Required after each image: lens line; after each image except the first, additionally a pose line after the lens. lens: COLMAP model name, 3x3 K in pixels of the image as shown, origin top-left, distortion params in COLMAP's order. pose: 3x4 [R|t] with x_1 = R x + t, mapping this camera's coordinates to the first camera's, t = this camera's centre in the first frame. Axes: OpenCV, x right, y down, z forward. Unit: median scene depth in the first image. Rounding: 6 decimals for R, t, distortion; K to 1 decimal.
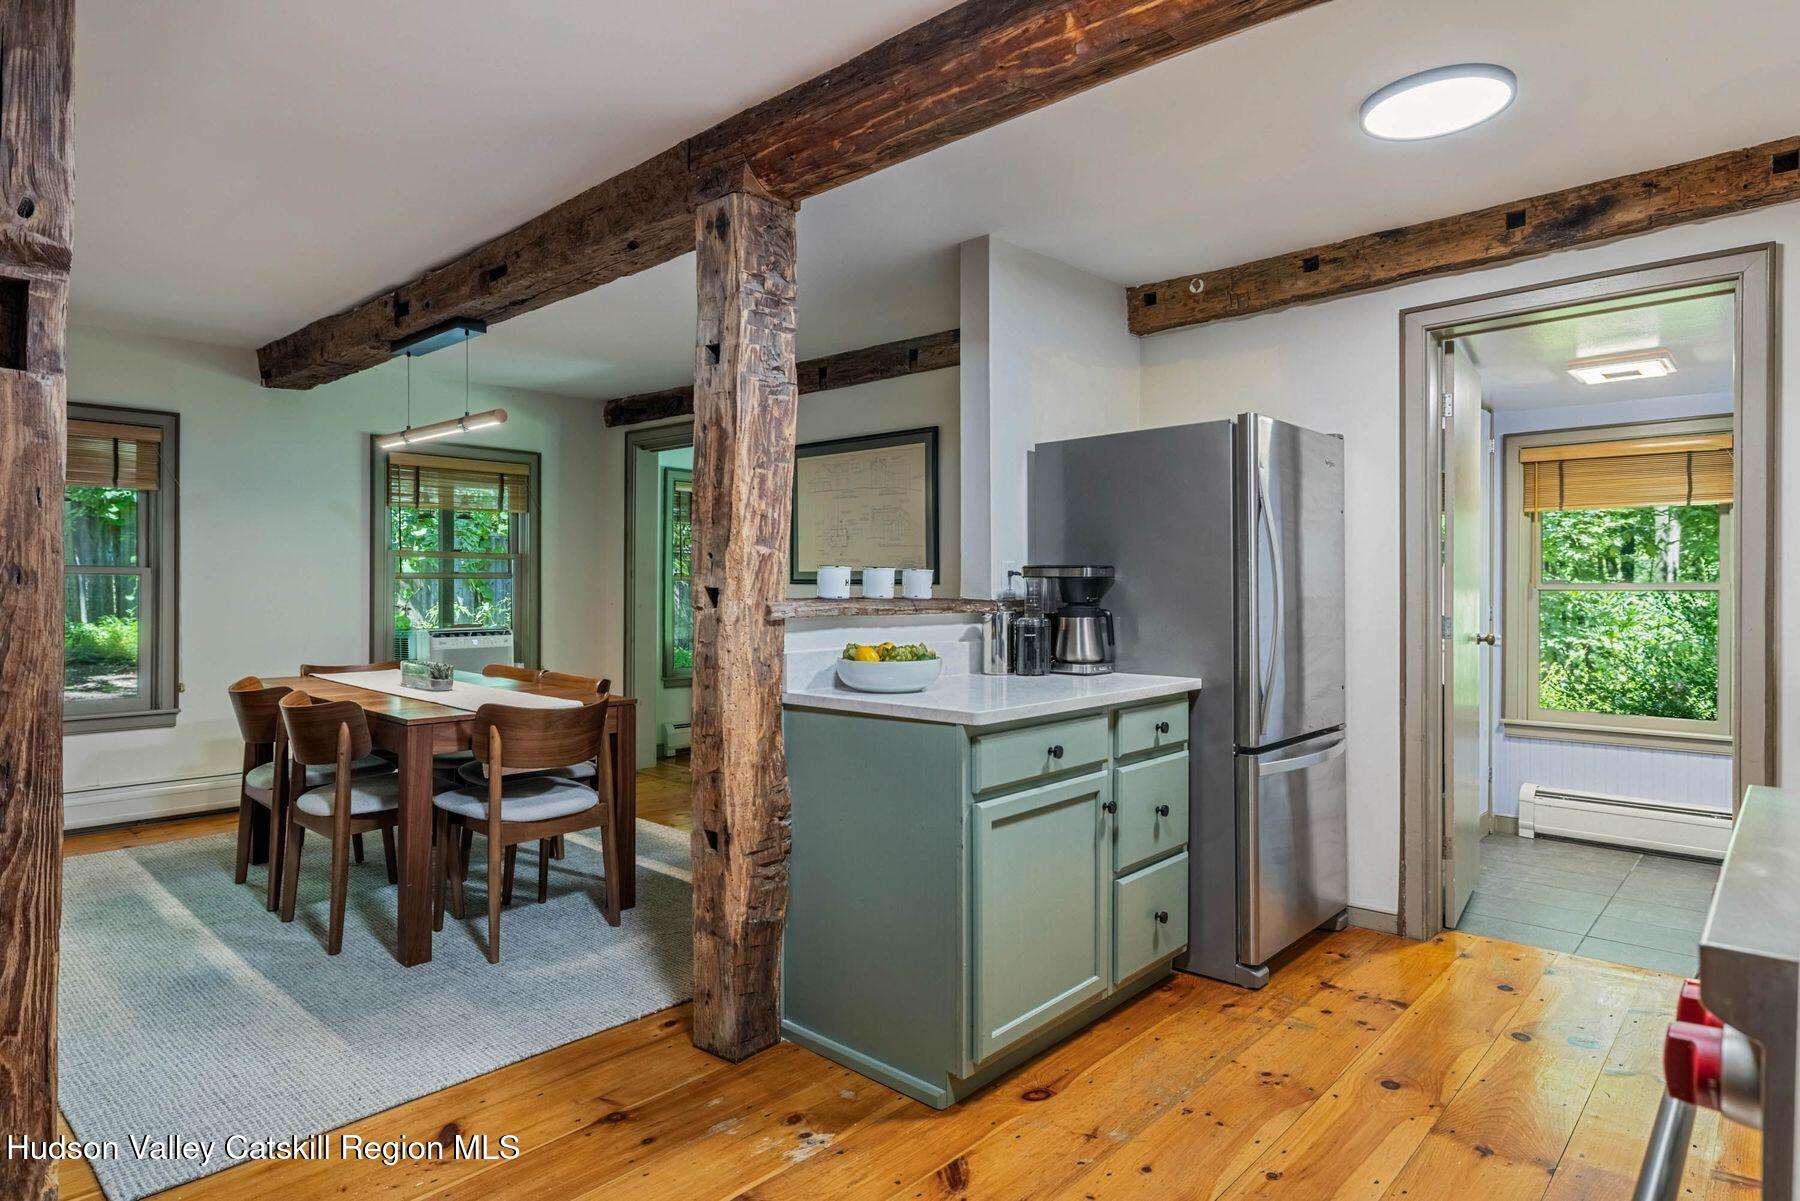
lens RADIAL K [[1011.3, 0, 897.3], [0, 1011.3, 606.6], [0, 0, 1]] dist [-0.001726, 0.000031]
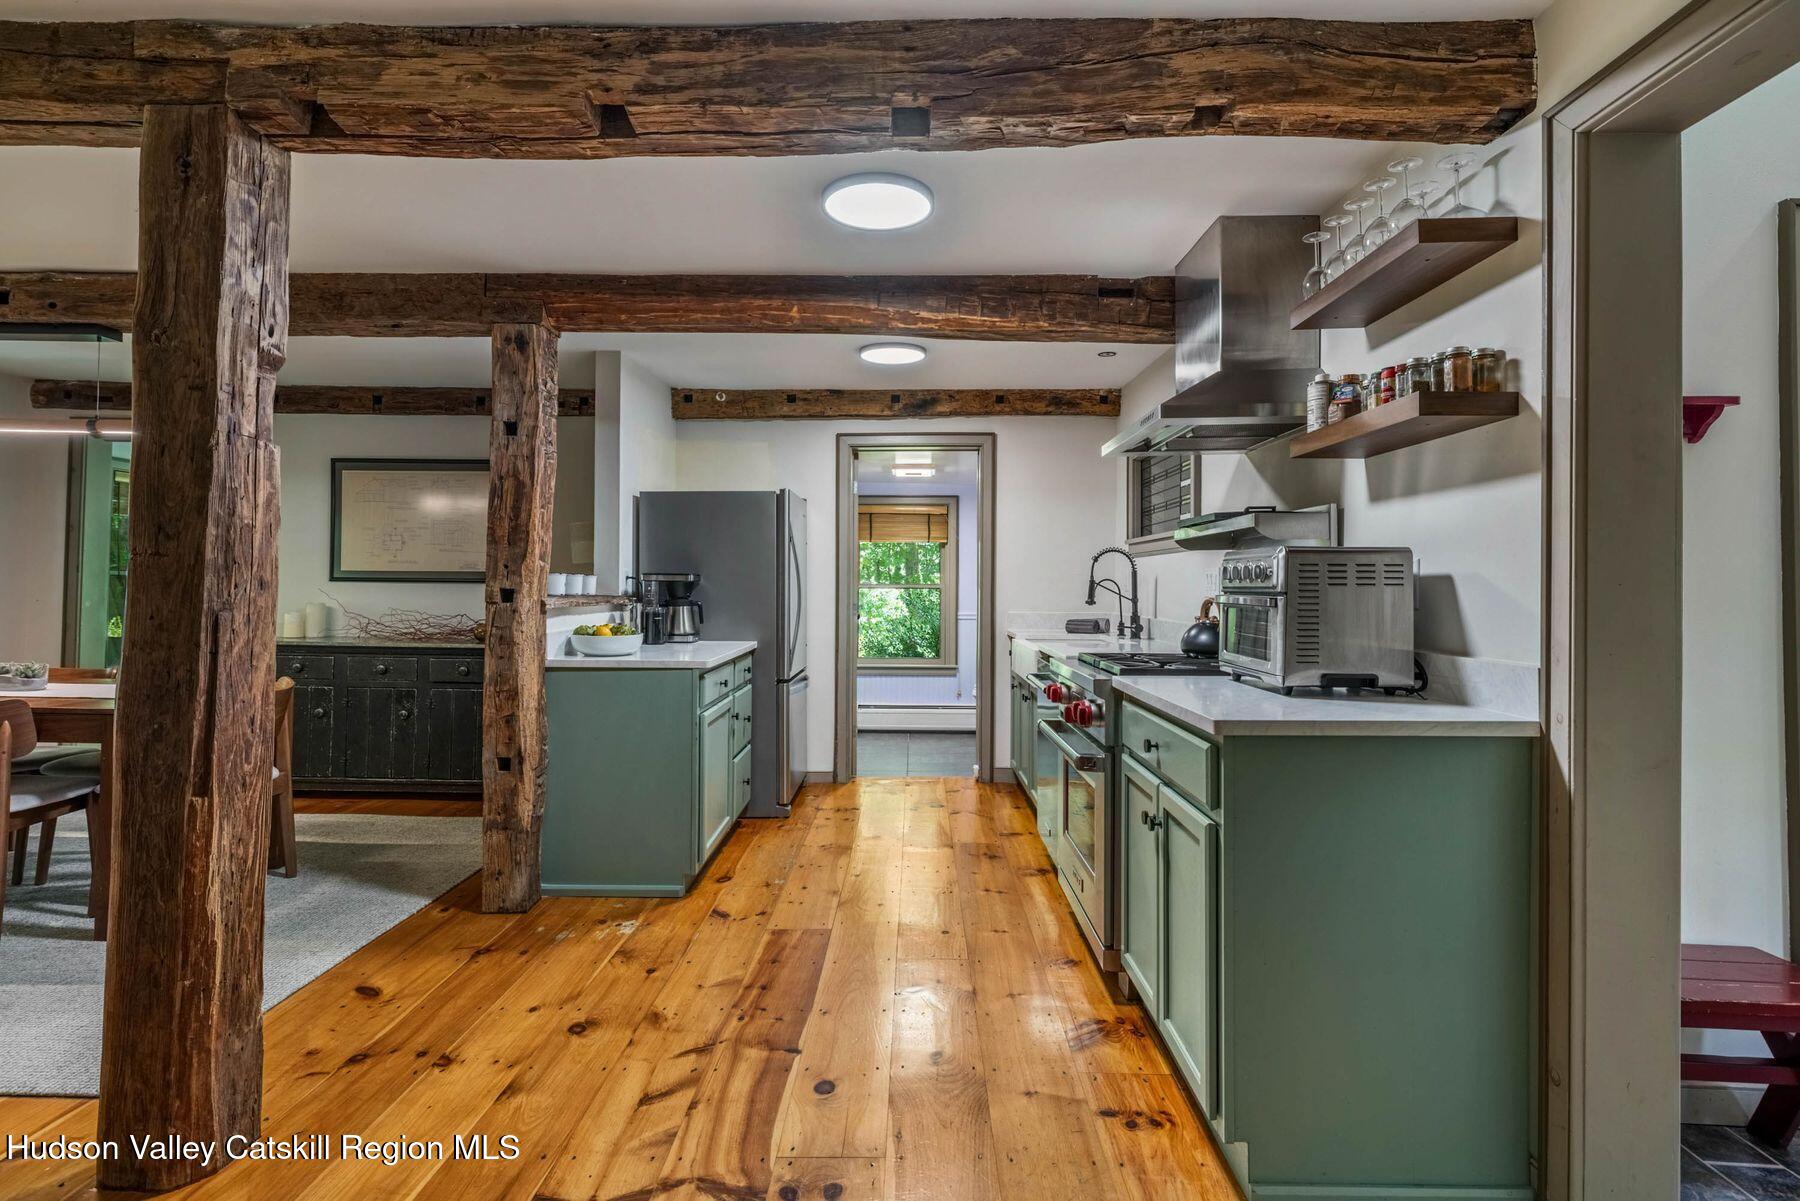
lens RADIAL K [[953.5, 0, 900.0], [0, 953.5, 600.5], [0, 0, 1]] dist [-0.000996, -0.000174]
pose [[0.729712, -0.008983, 0.683696, -0.695669], [0.007086, 0.999959, 0.005575, -0.005329], [-0.683718, 0.000776, 0.729746, -0.375252]]
